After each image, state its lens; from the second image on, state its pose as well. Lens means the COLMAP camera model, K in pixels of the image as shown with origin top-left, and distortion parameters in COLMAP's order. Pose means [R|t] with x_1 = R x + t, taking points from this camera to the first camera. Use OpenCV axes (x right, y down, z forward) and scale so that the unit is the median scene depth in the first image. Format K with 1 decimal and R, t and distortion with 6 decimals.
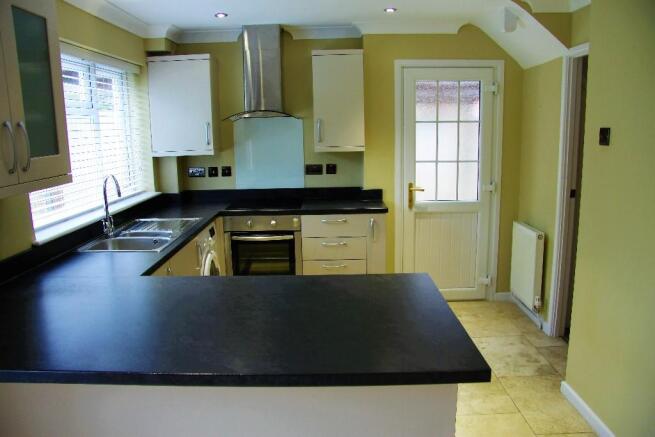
lens RADIAL K [[508.5, 0, 327.5], [0, 508.5, 218.5], [0, 0, 1]] dist [-0.171673, 0.138275]
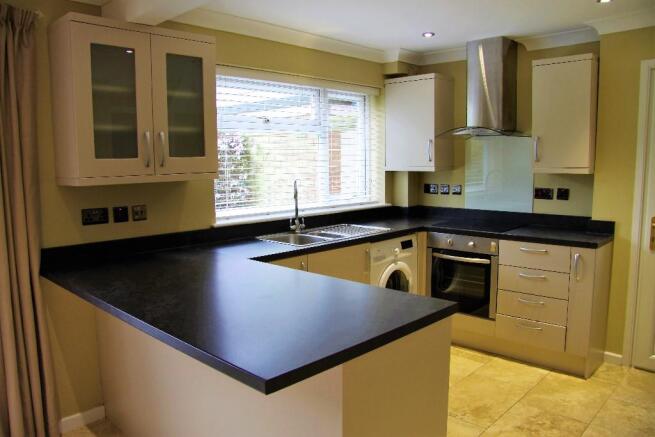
lens RADIAL K [[508.5, 0, 327.5], [0, 508.5, 218.5], [0, 0, 1]] dist [-0.171673, 0.138275]
pose [[0.725715, 0.090907, -0.681963, 0.326770], [-0.127464, 0.991837, -0.003427, -0.001384], [0.676085, 0.089412, 0.731379, 0.120595]]
